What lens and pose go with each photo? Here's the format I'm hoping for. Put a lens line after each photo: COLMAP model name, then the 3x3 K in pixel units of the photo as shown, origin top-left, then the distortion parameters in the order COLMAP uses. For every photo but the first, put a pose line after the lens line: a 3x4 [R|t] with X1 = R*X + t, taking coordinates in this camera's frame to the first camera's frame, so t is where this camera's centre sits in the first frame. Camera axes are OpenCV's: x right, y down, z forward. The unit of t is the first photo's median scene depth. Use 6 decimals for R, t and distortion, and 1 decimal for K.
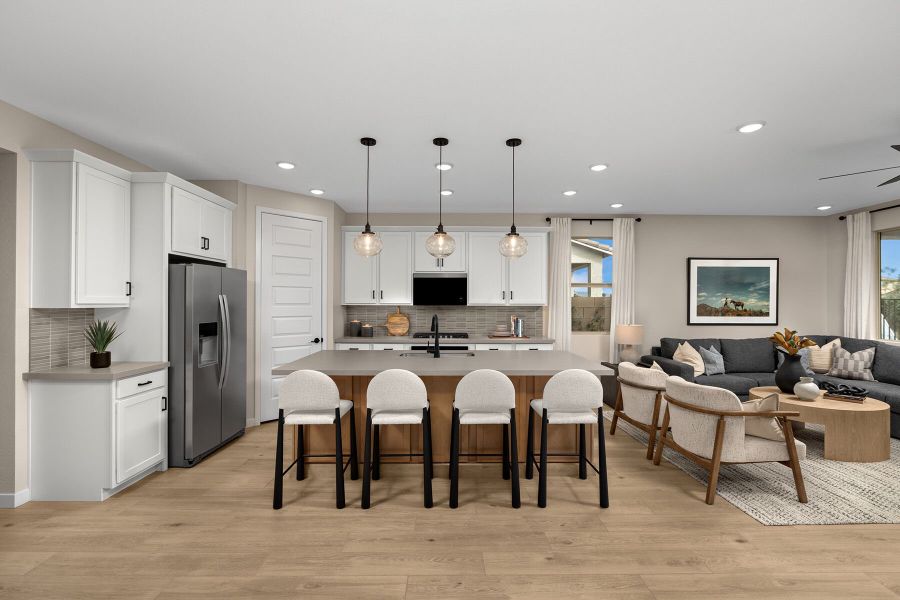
lens RADIAL K [[412.4, 0, 450.0], [0, 412.4, 300.0], [0, 0, 1]] dist [0.001522, -0.000050]
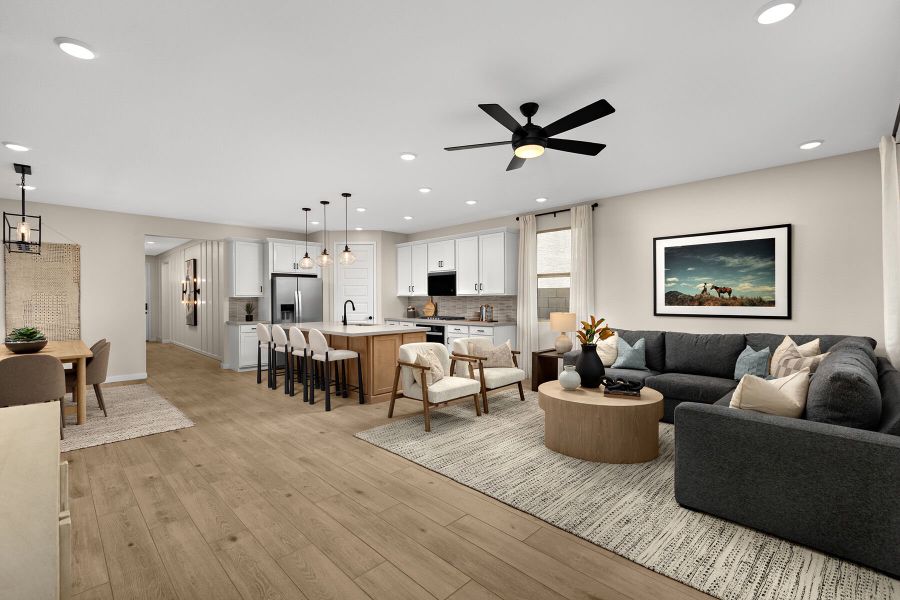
lens RADIAL K [[400.0, 0, 450.0], [0, 400.0, 300.0], [0, 0, 1]] dist [-0.000486, -0.000086]
pose [[0.691095, -0.002917, -0.722758, 0.890933], [0.012255, 0.999895, 0.007683, 0.016132], [0.722660, -0.014167, 0.691059, 0.104405]]
